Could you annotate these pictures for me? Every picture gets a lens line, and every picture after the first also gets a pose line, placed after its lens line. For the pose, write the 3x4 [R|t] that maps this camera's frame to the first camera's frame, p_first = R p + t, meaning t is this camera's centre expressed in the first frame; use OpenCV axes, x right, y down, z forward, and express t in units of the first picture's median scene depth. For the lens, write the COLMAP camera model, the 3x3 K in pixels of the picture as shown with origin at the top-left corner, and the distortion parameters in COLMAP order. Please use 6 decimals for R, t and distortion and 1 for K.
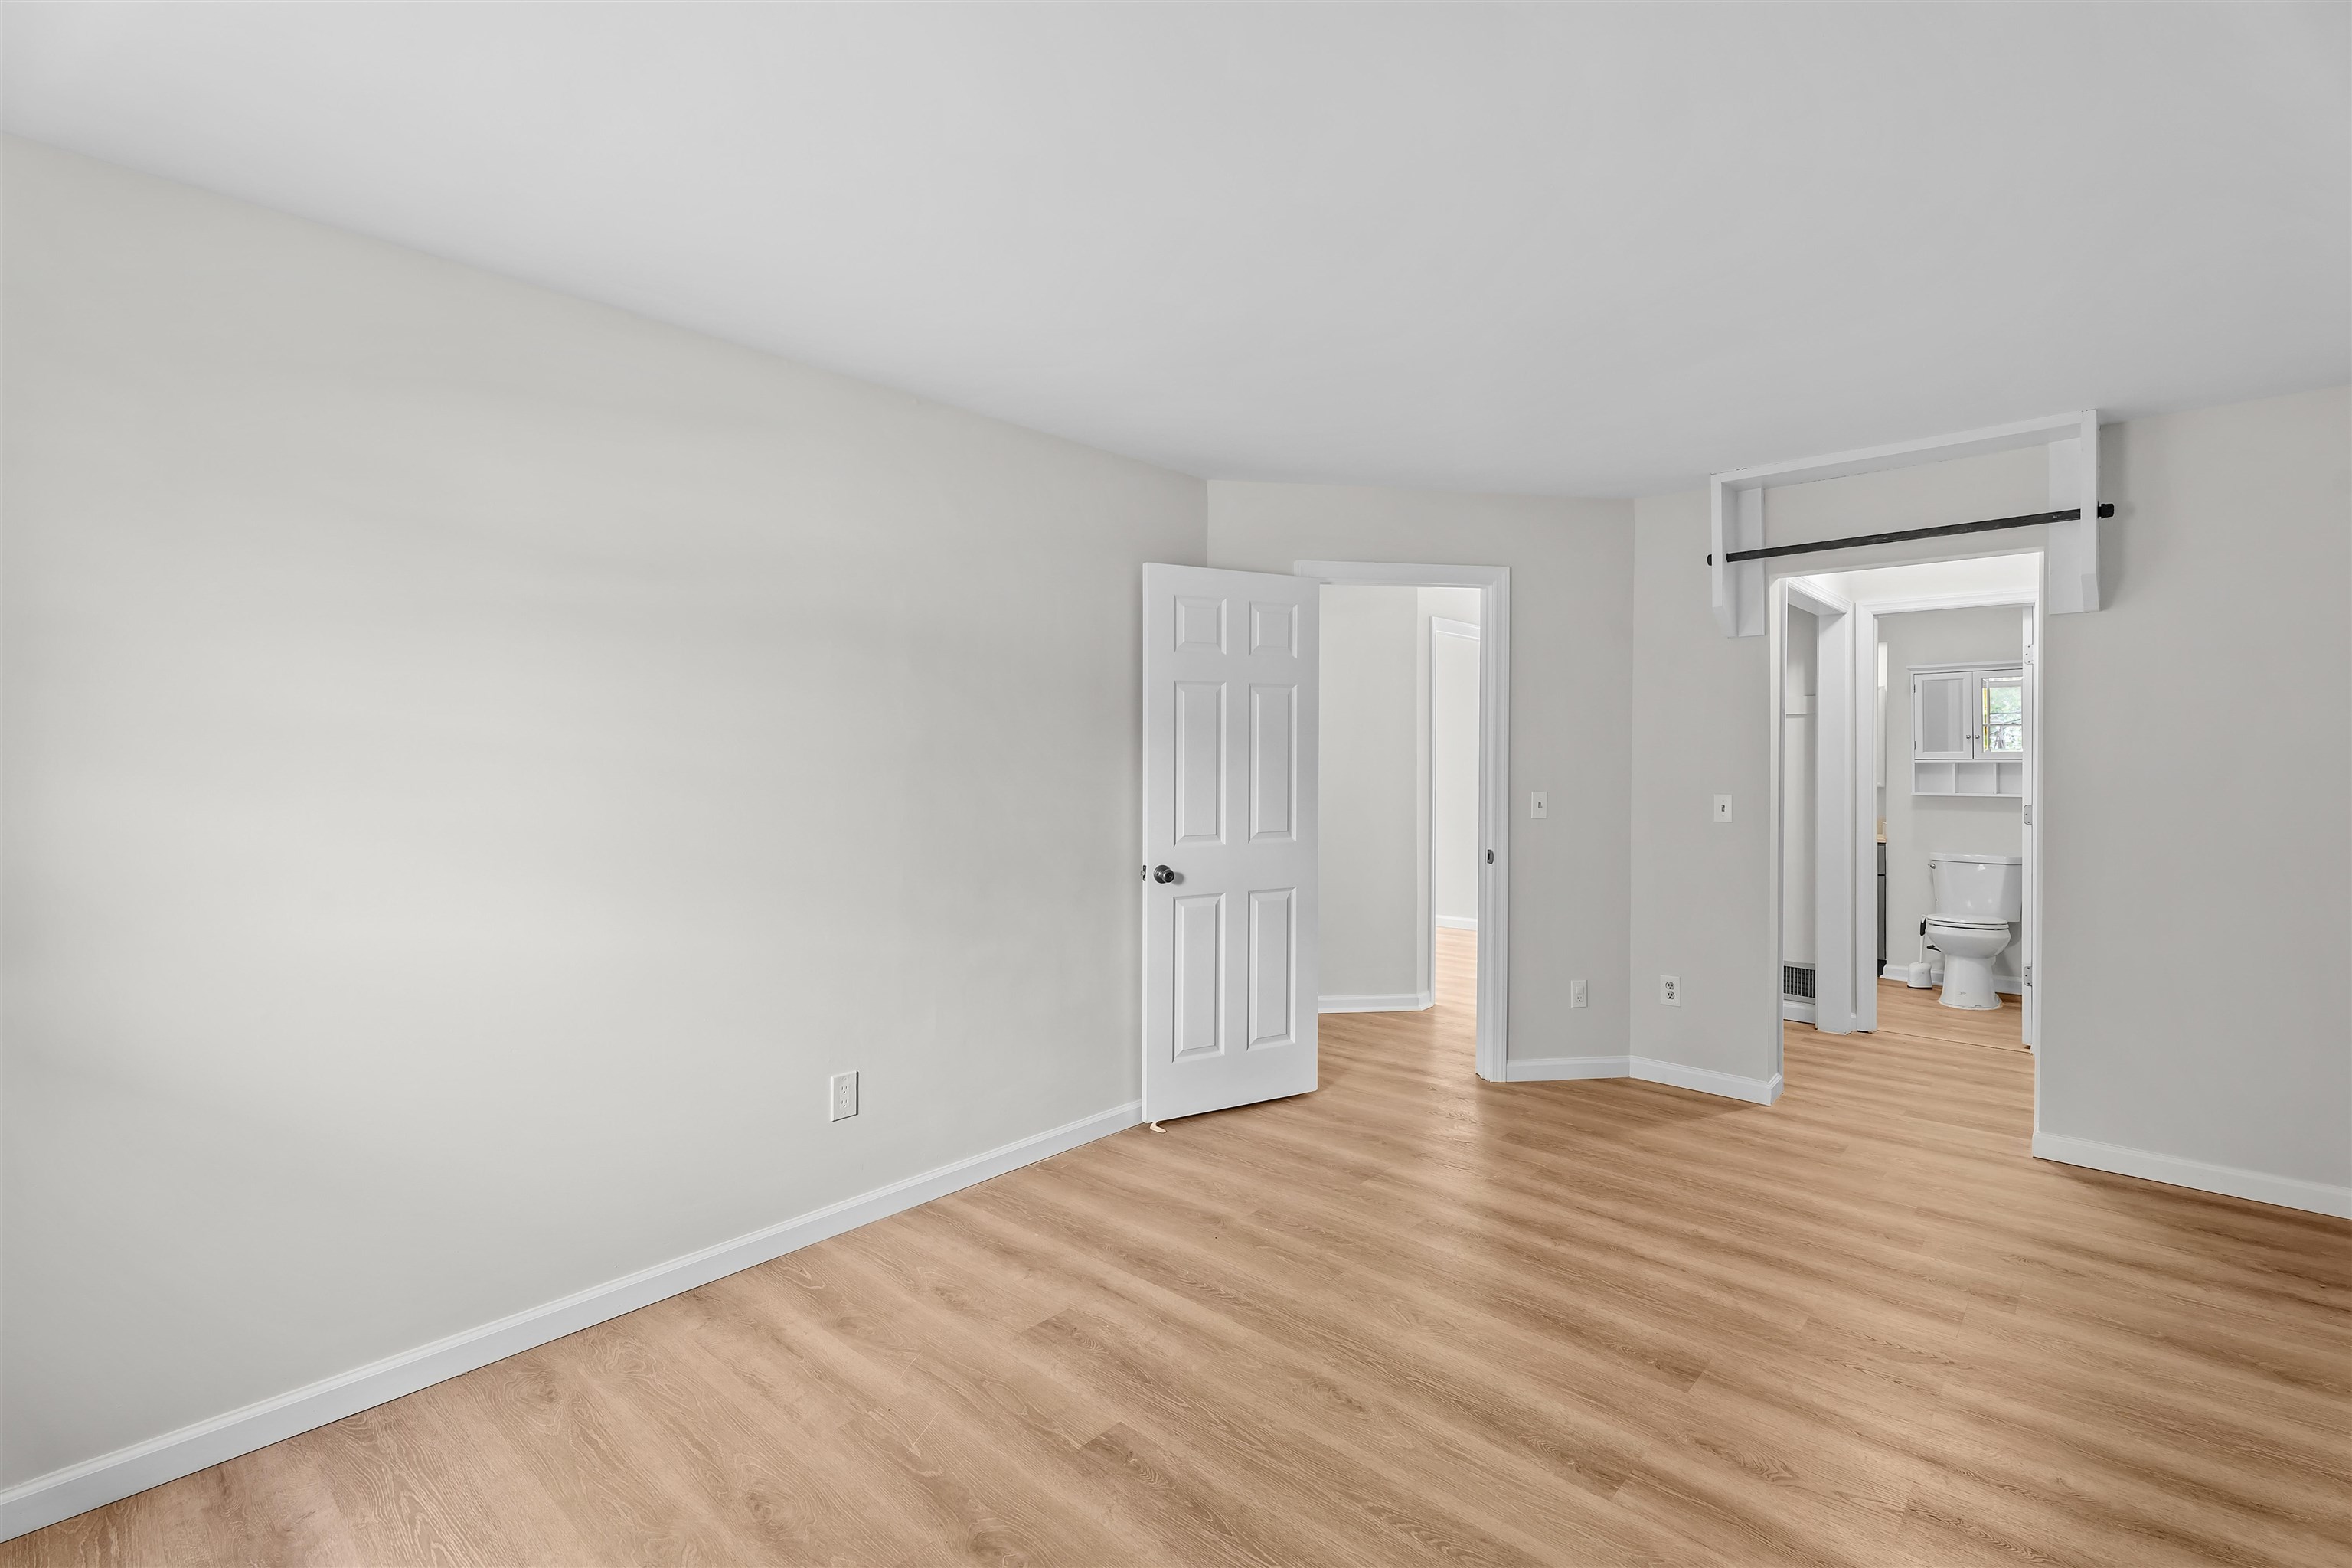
lens RADIAL K [[1082.2, 0, 1172.8], [0, 1082.2, 763.3], [0, 0, 1]] dist [0.003876, 0.000377]
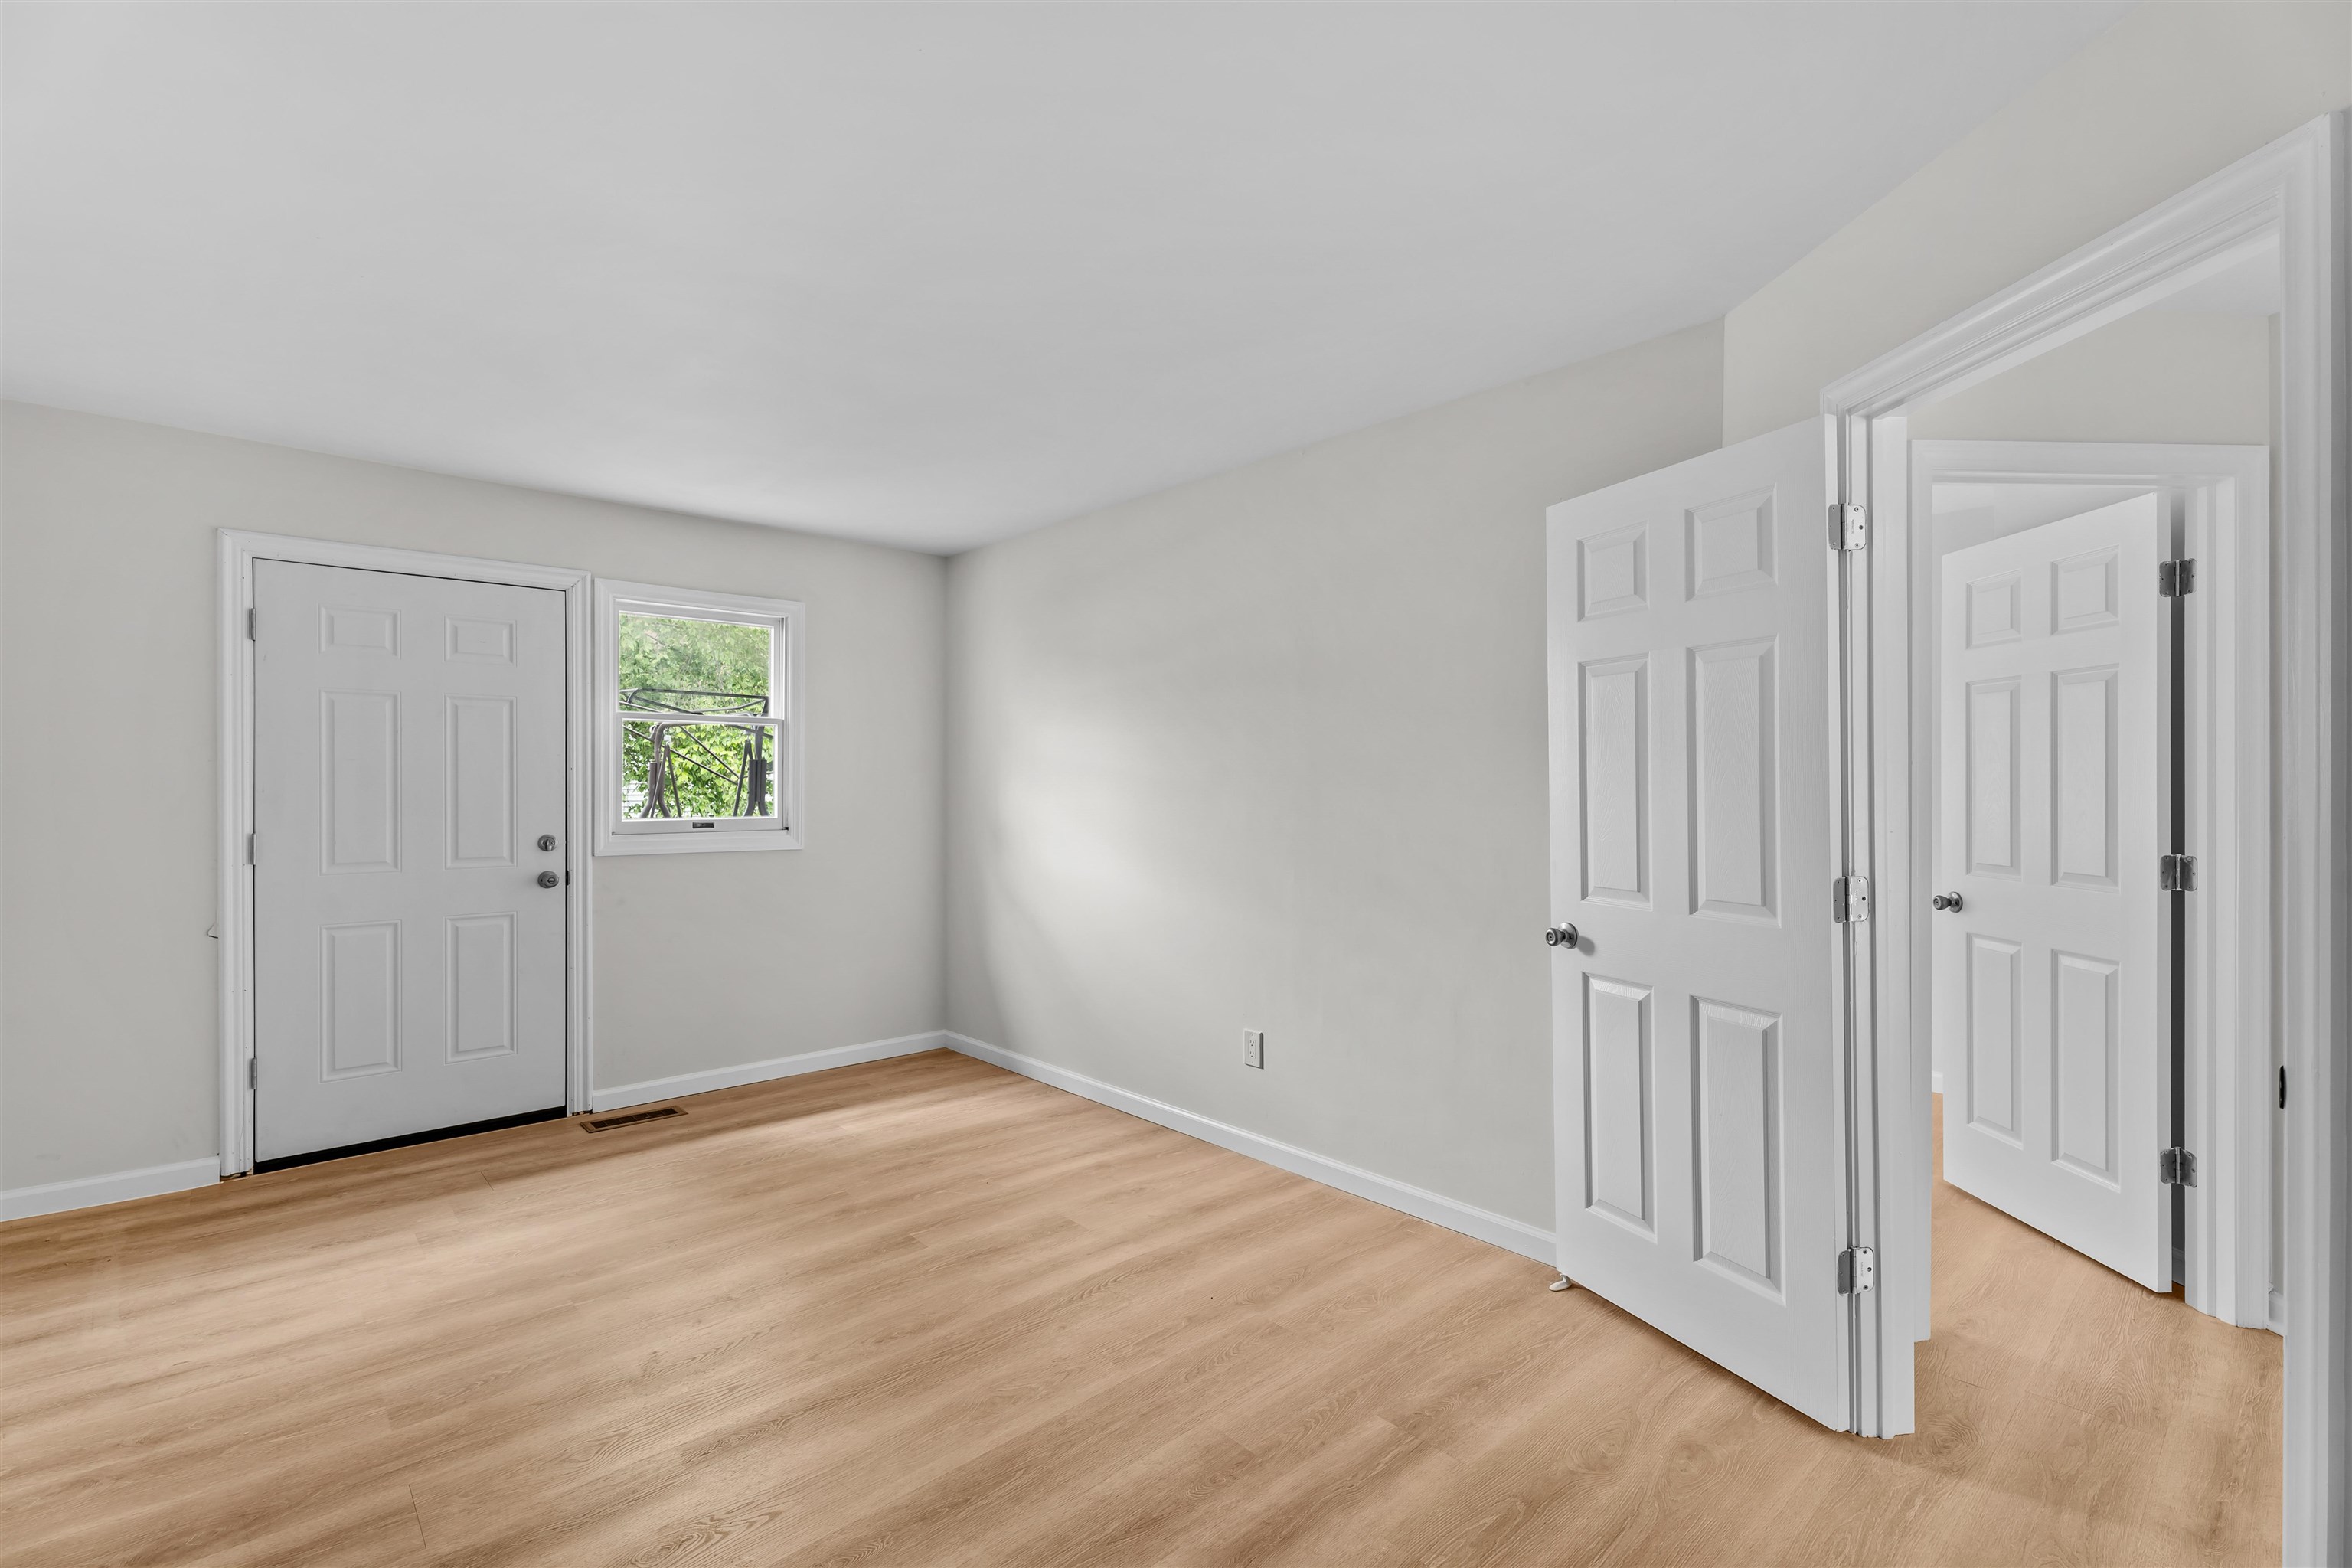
lens RADIAL K [[1082.2, 0, 1172.8], [0, 1082.2, 763.3], [0, 0, 1]] dist [0.003876, 0.000377]
pose [[-0.125257, -0.014775, -0.992014, 0.990268], [0.004442, 0.999871, -0.015453, 0.001907], [0.992114, -0.006343, -0.125175, 1.124003]]
